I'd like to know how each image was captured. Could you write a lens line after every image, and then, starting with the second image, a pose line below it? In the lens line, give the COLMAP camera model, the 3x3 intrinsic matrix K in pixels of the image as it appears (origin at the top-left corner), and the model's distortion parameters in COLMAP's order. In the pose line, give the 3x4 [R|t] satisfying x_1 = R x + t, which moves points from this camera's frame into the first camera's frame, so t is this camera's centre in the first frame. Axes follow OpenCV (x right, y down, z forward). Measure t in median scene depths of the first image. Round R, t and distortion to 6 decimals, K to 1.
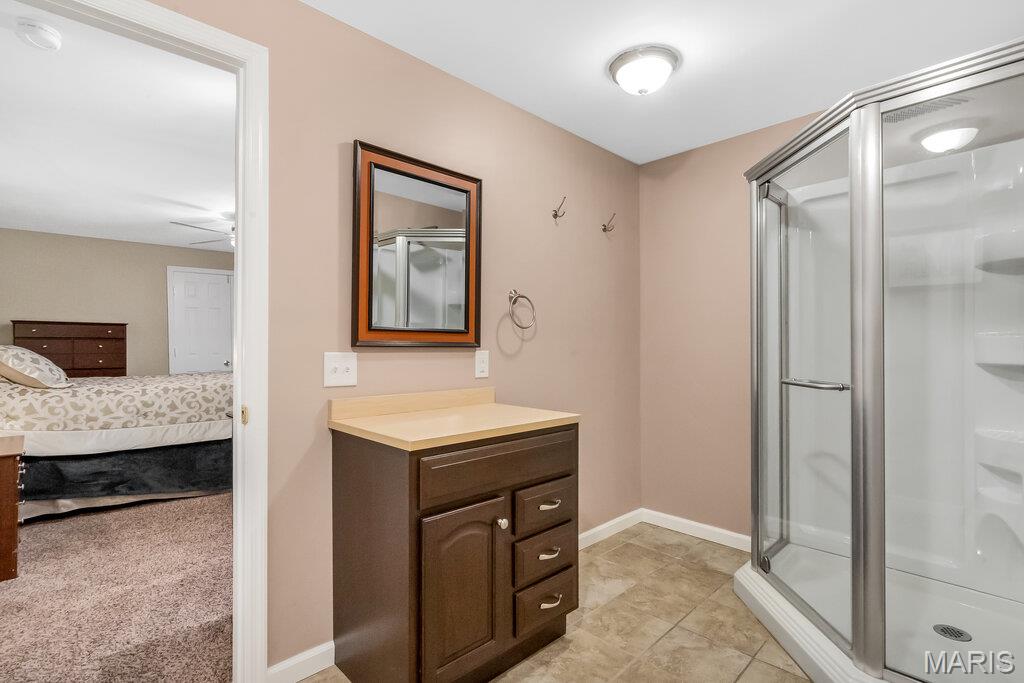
lens RADIAL K [[473.7, 0, 502.6], [0, 473.7, 344.2], [0, 0, 1]] dist [0.000403, -0.000019]
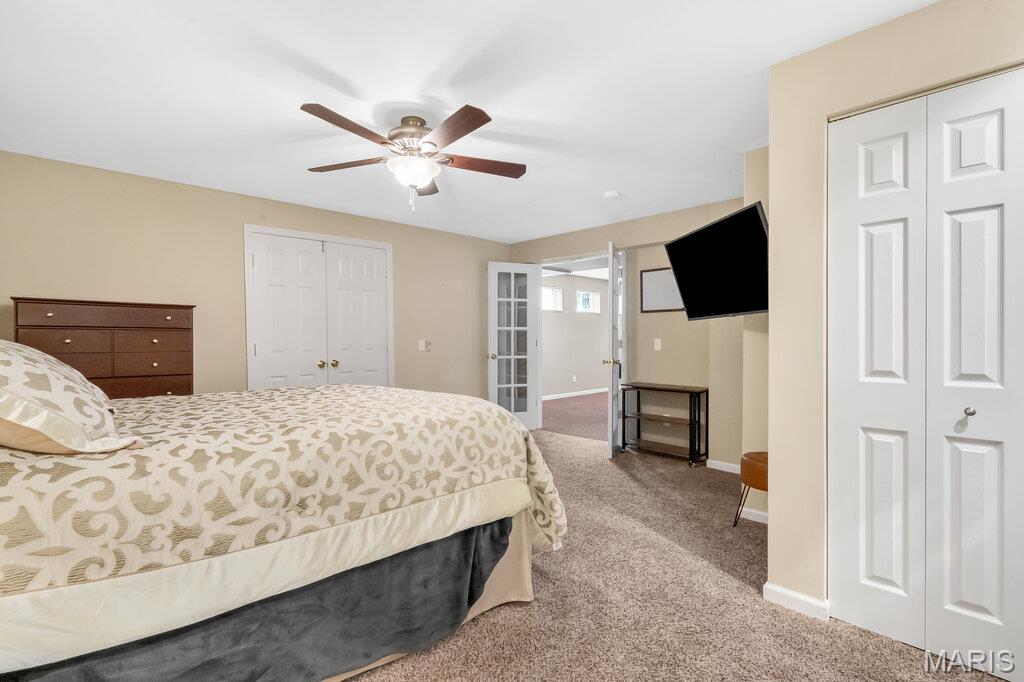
lens RADIAL K [[473.7, 0, 521.4], [0, 473.7, 341.9], [0, 0, 1]] dist [0.000403, -0.000019]
pose [[0.999964, 0.001801, -0.008283, -0.575821], [-0.001723, 0.999953, 0.009501, -0.000913], [0.008300, -0.009486, 0.999921, 0.602738]]
